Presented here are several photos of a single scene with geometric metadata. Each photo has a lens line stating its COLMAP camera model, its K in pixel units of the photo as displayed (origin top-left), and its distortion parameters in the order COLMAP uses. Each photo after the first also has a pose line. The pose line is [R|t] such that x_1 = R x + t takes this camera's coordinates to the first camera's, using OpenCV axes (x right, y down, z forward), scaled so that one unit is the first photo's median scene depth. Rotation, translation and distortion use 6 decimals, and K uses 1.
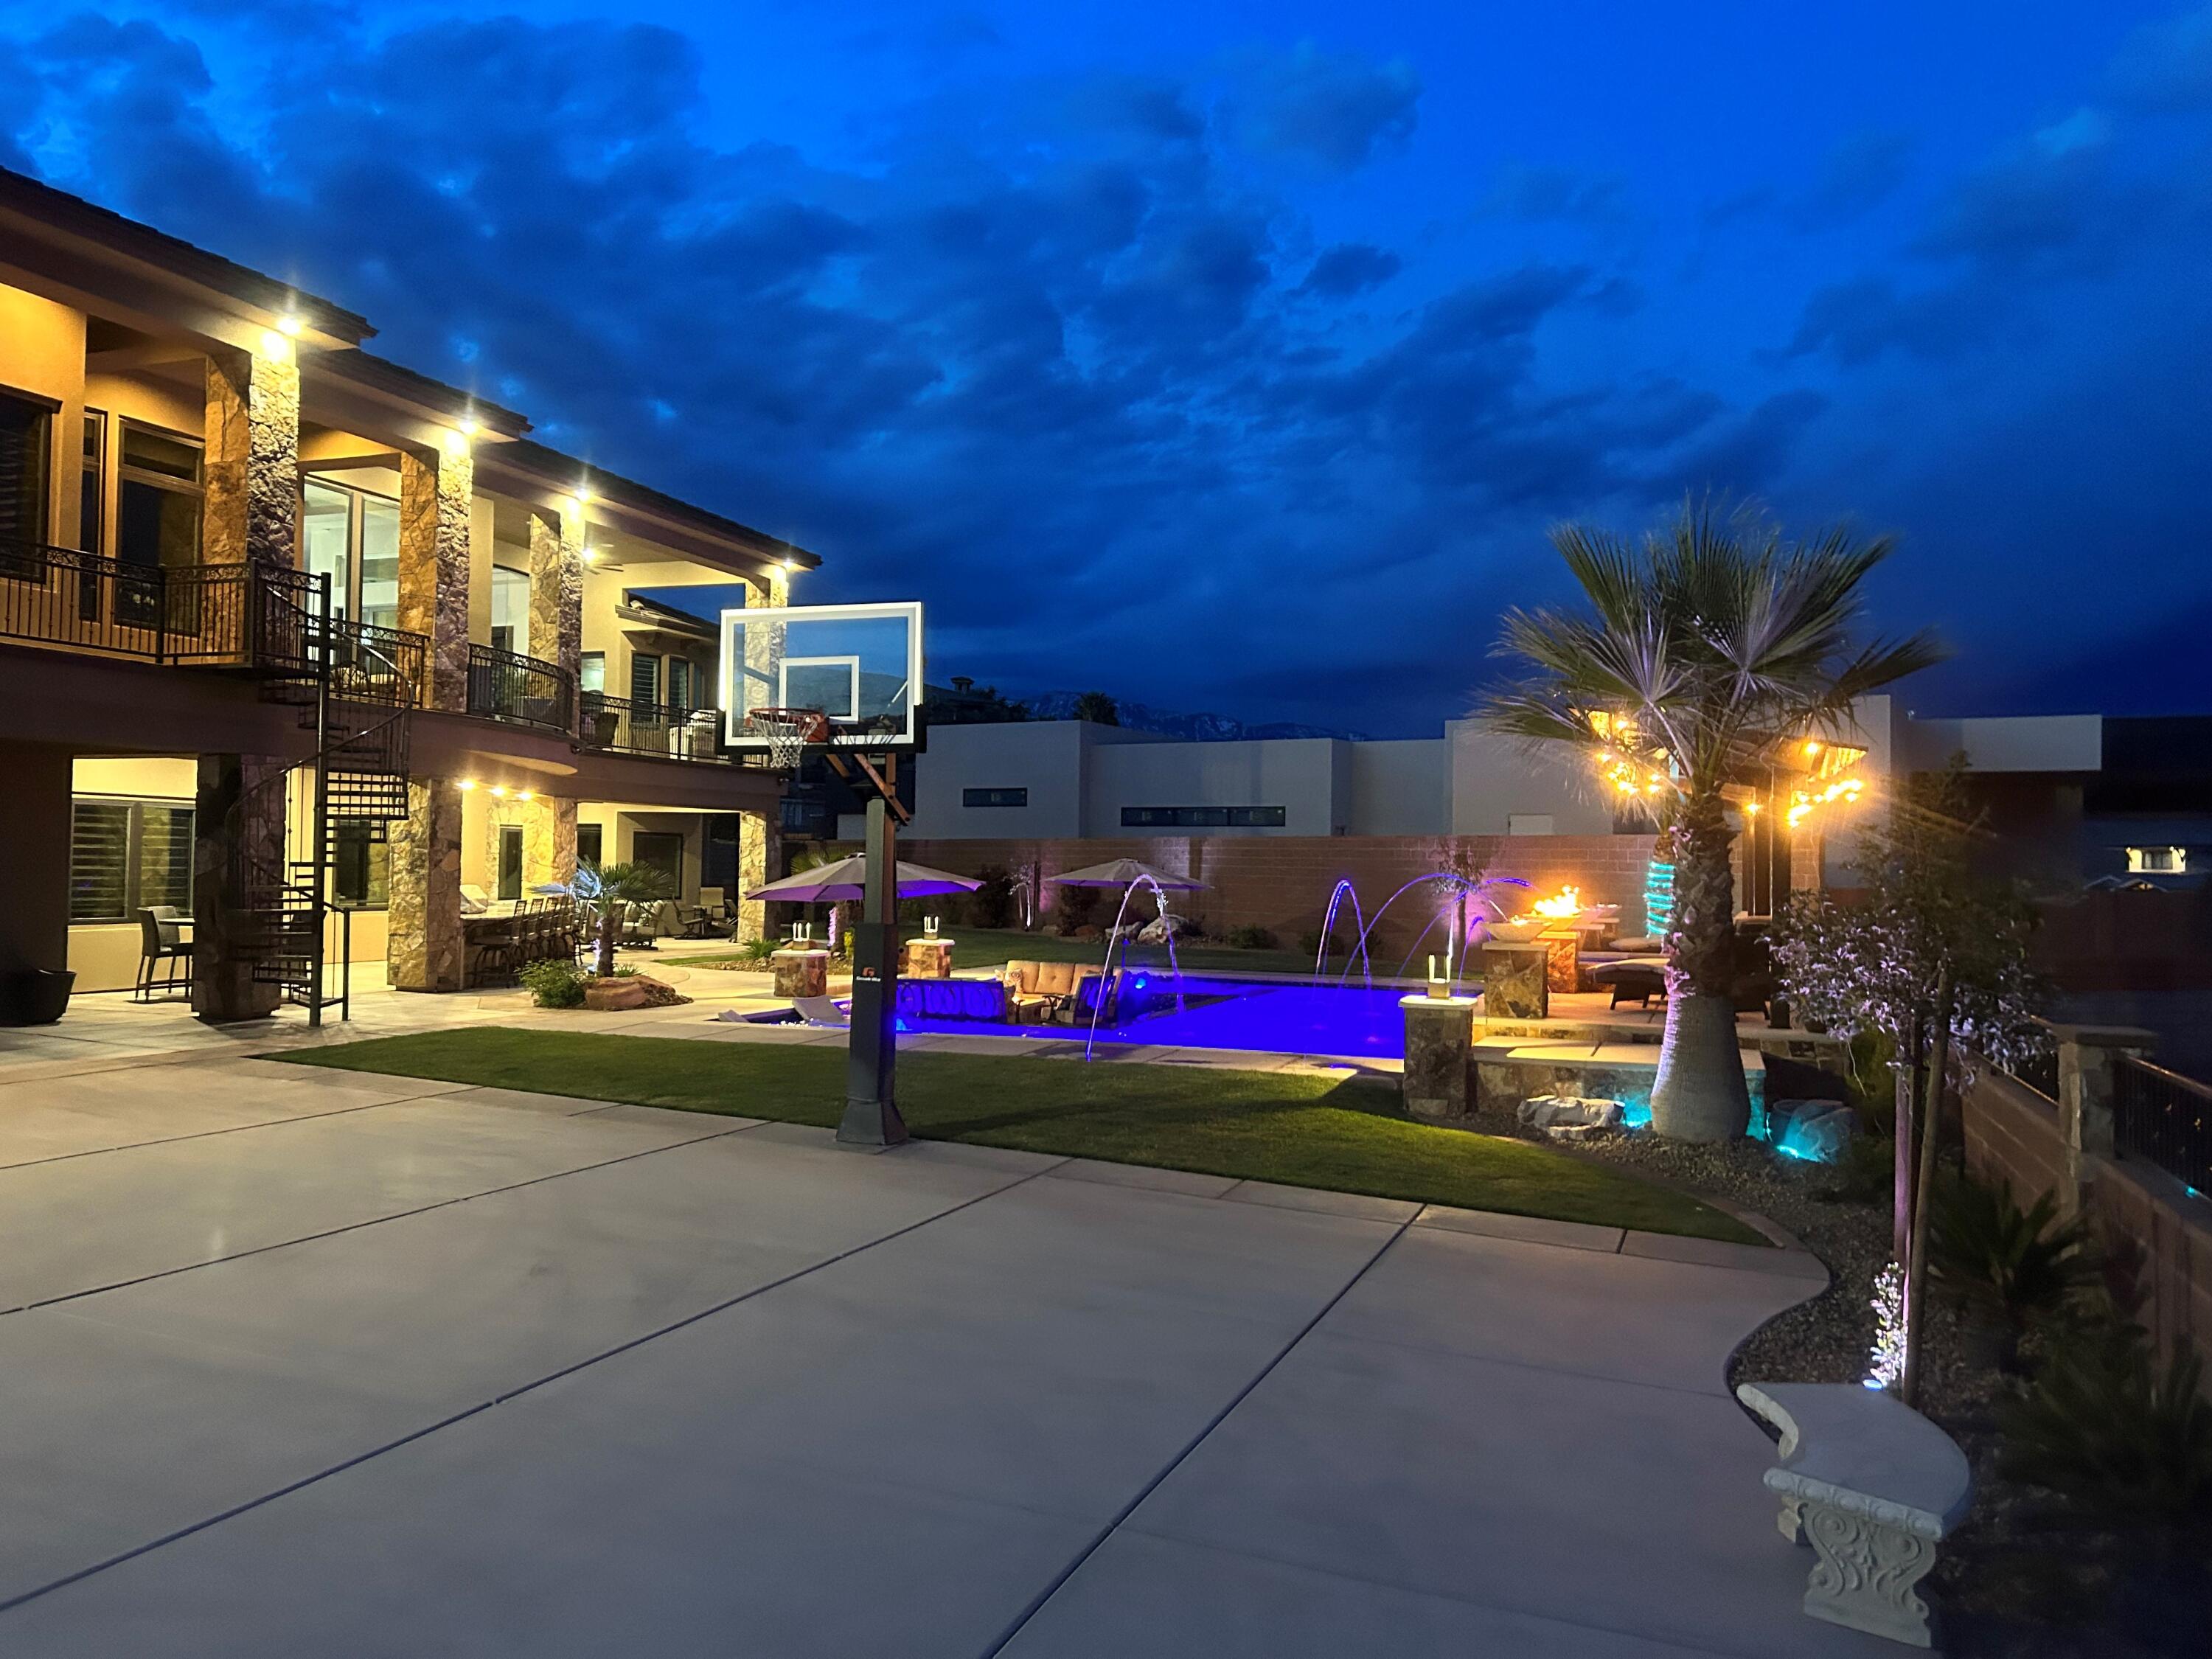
lens RADIAL K [[1659.5, 0, 1112.5], [0, 1659.5, 841.3], [0, 0, 1]] dist [0.066014, -0.072742]
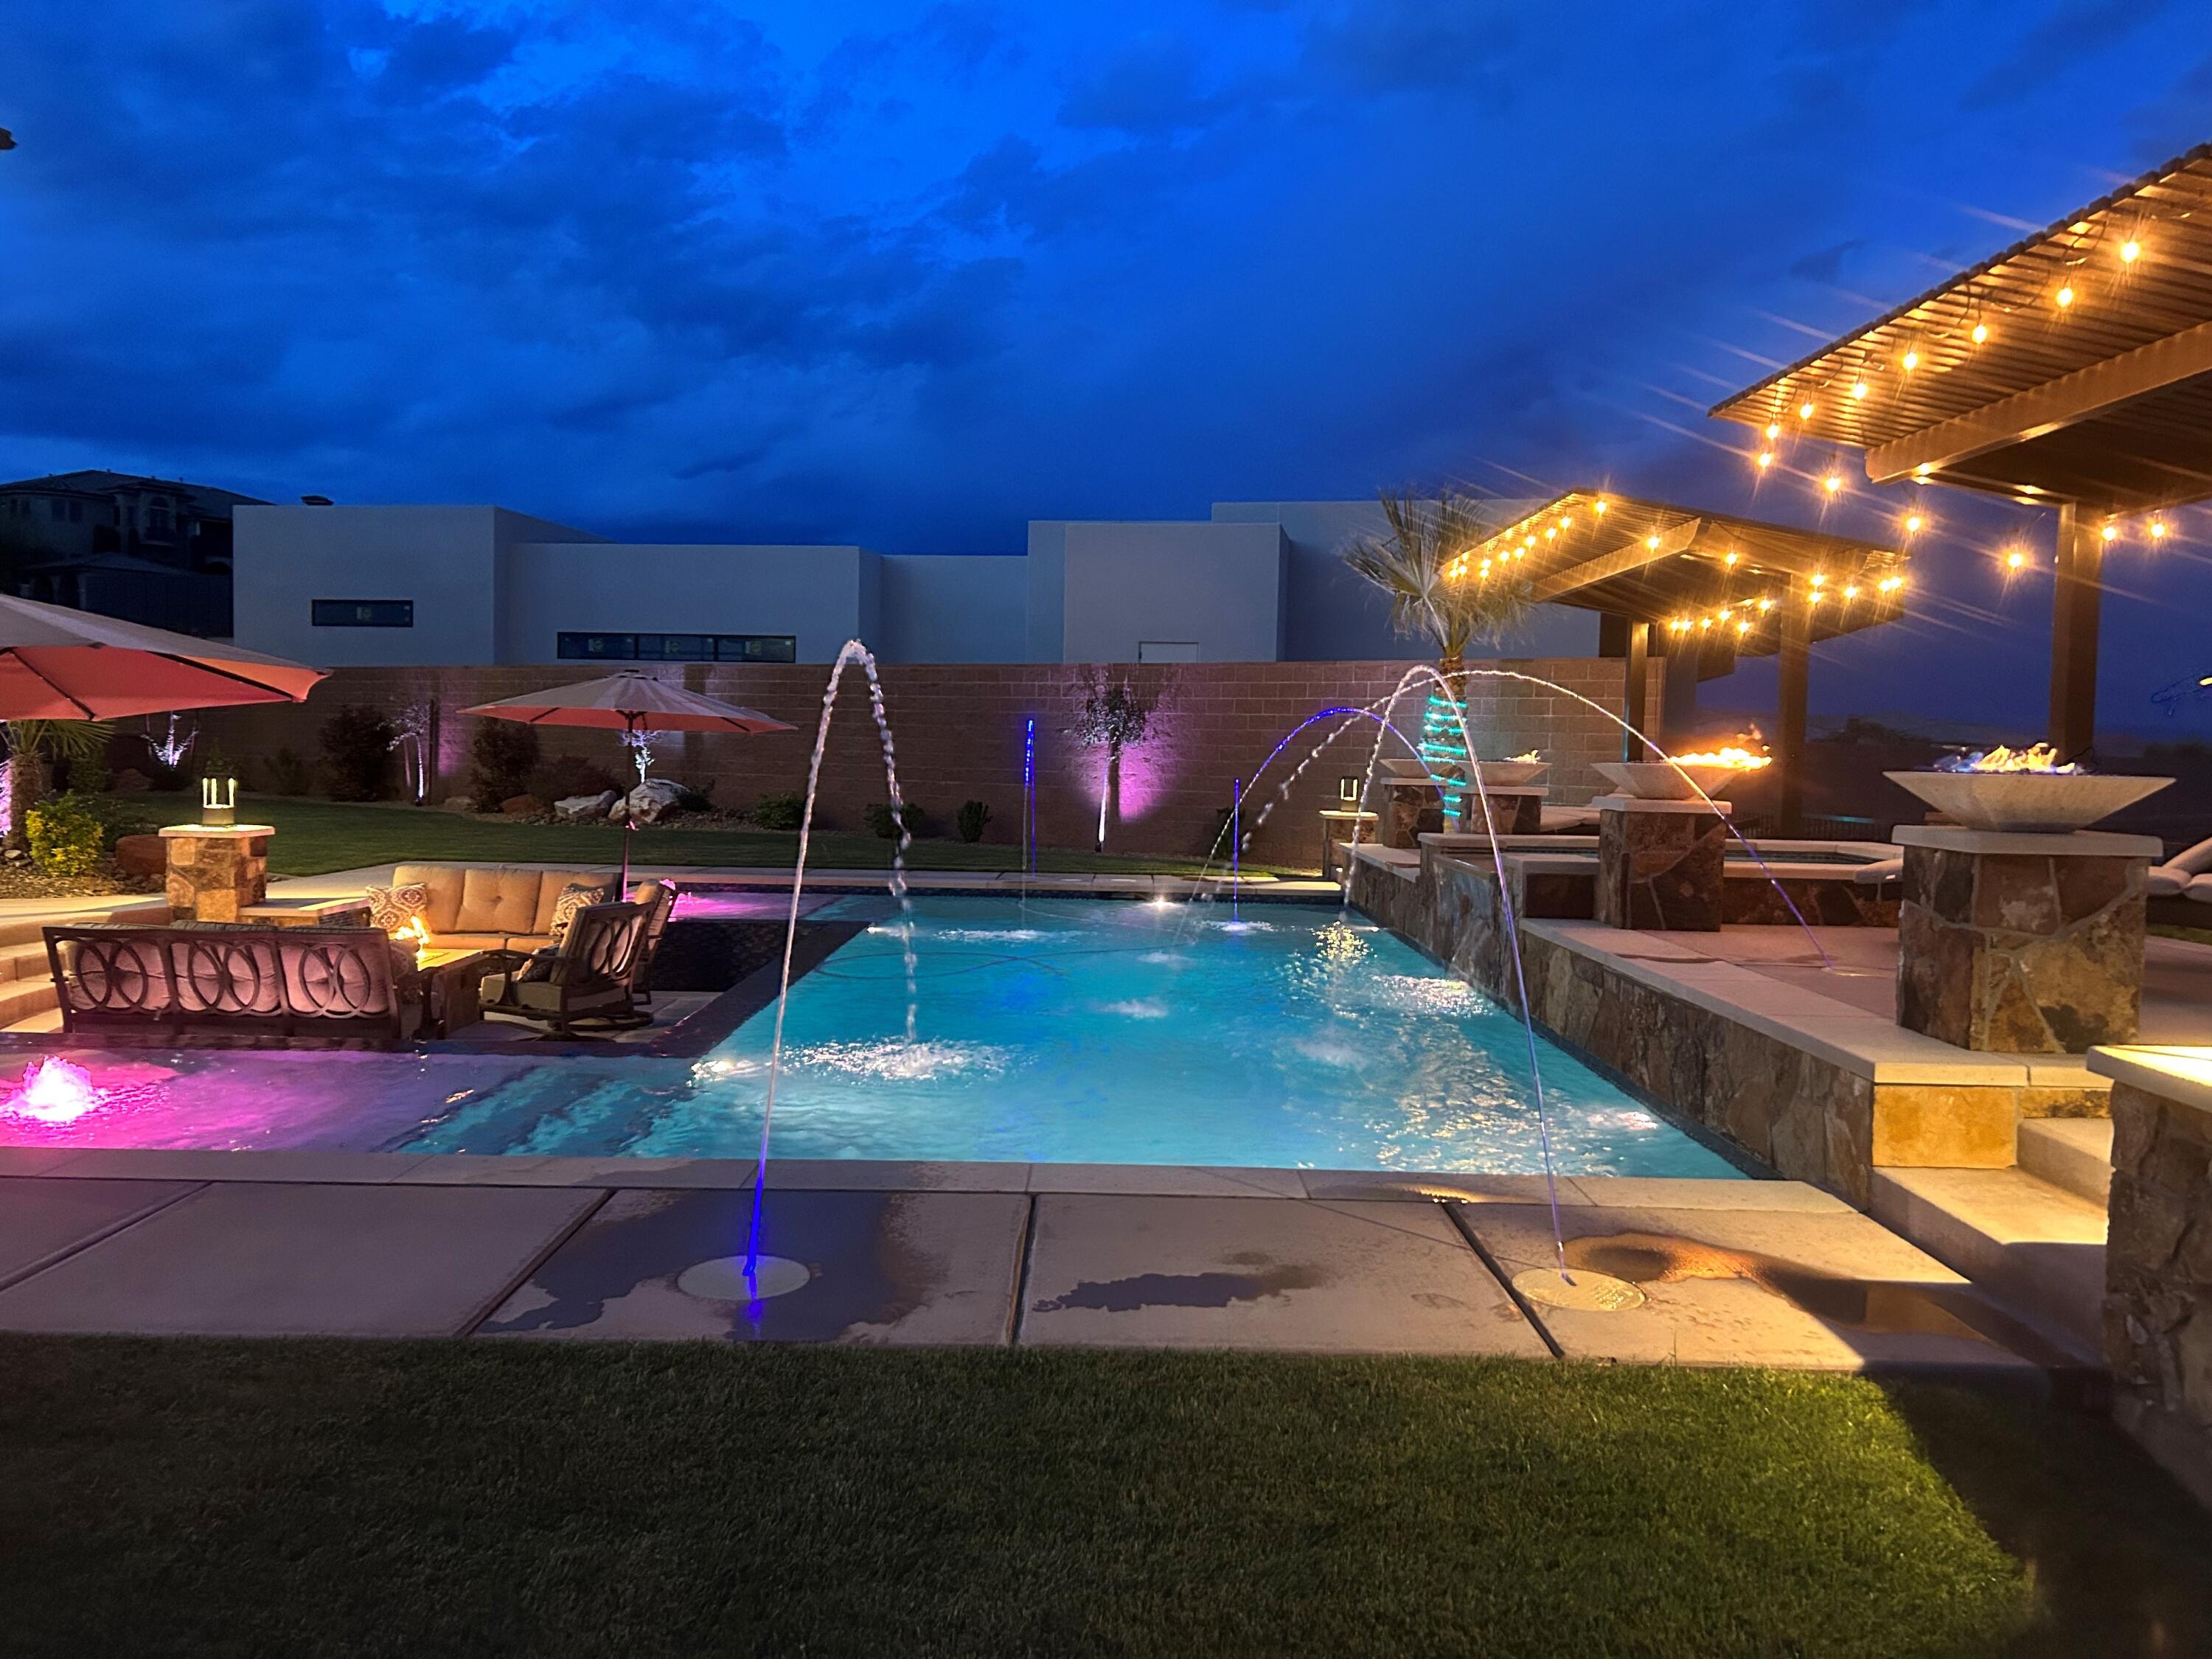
lens RADIAL K [[1659.5, 0, 1118.9], [0, 1659.5, 808.1], [0, 0, 1]] dist [0.066014, -0.072742]
pose [[0.938591, -0.006884, 0.344964, -0.028982], [-0.013008, 0.998384, 0.055317, 0.021444], [-0.344788, -0.056408, 0.936984, 0.407177]]
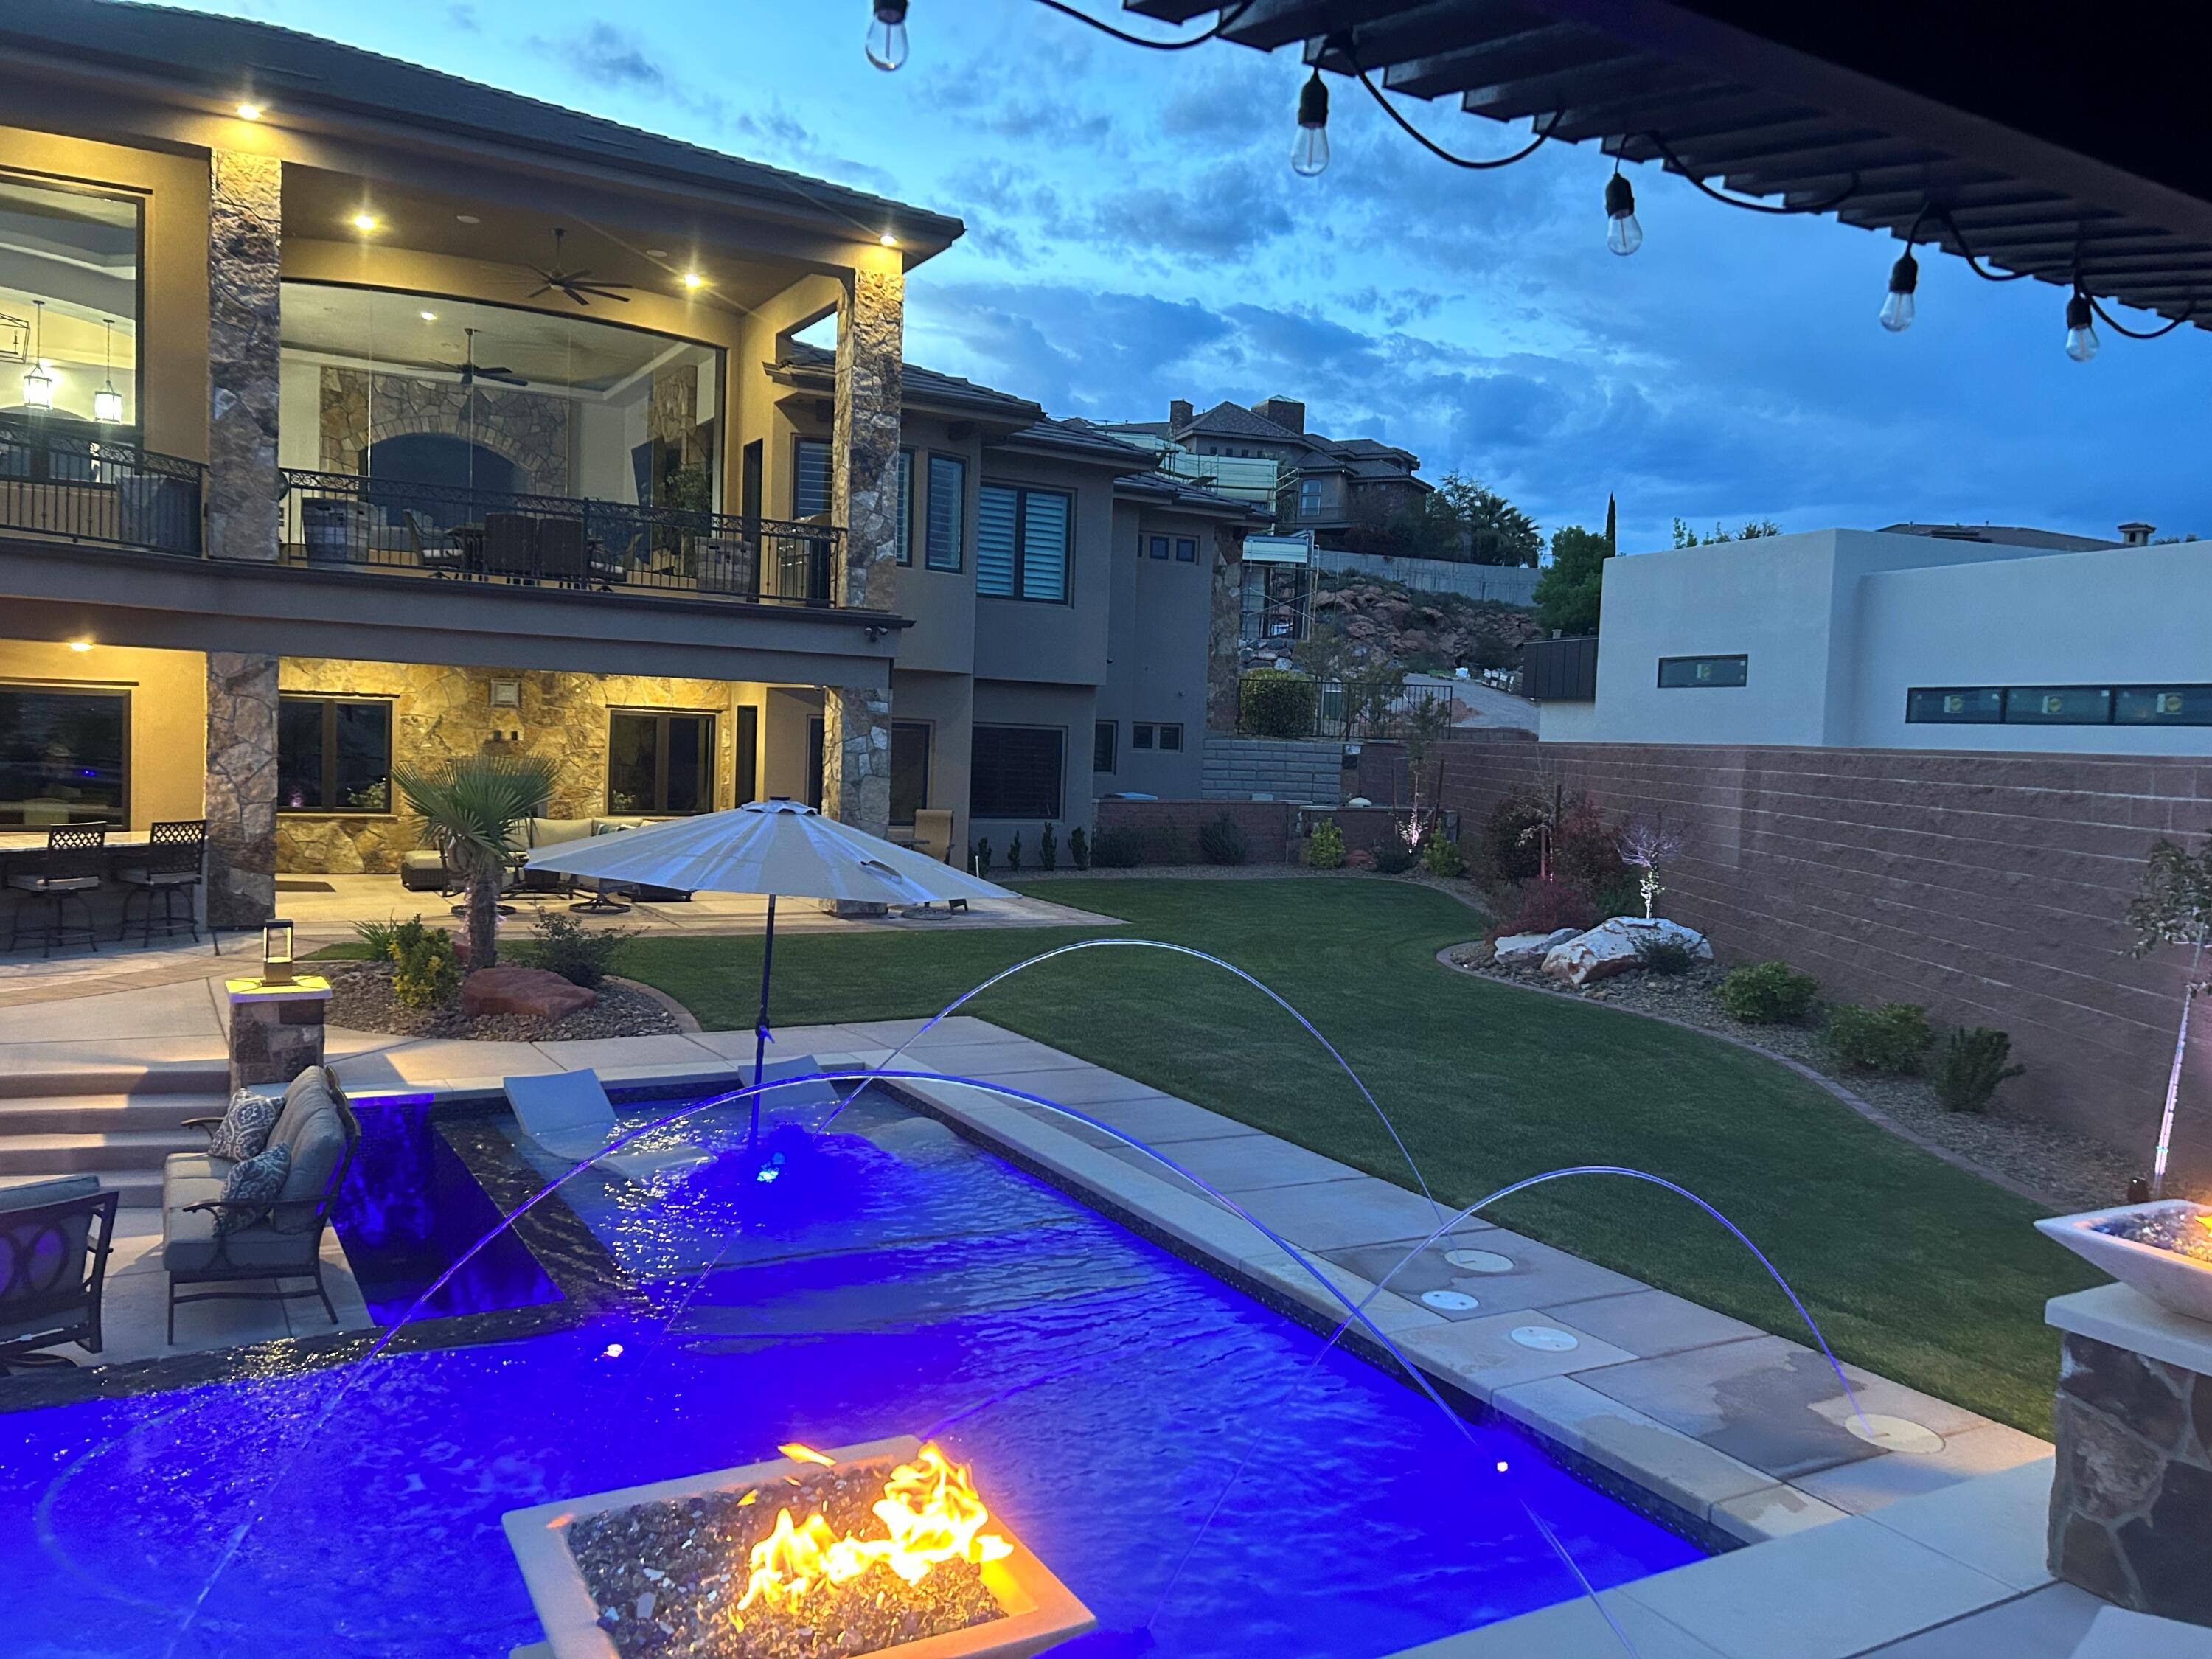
lens RADIAL K [[1659.5, 0, 1105.8], [0, 1659.5, 834.0], [0, 0, 1]] dist [0.066014, -0.072742]
pose [[0.766167, 0.055549, -0.640236, 0.279507], [-0.018649, 0.997759, 0.064252, -0.006325], [0.642371, -0.037288, 0.765487, 0.741075]]
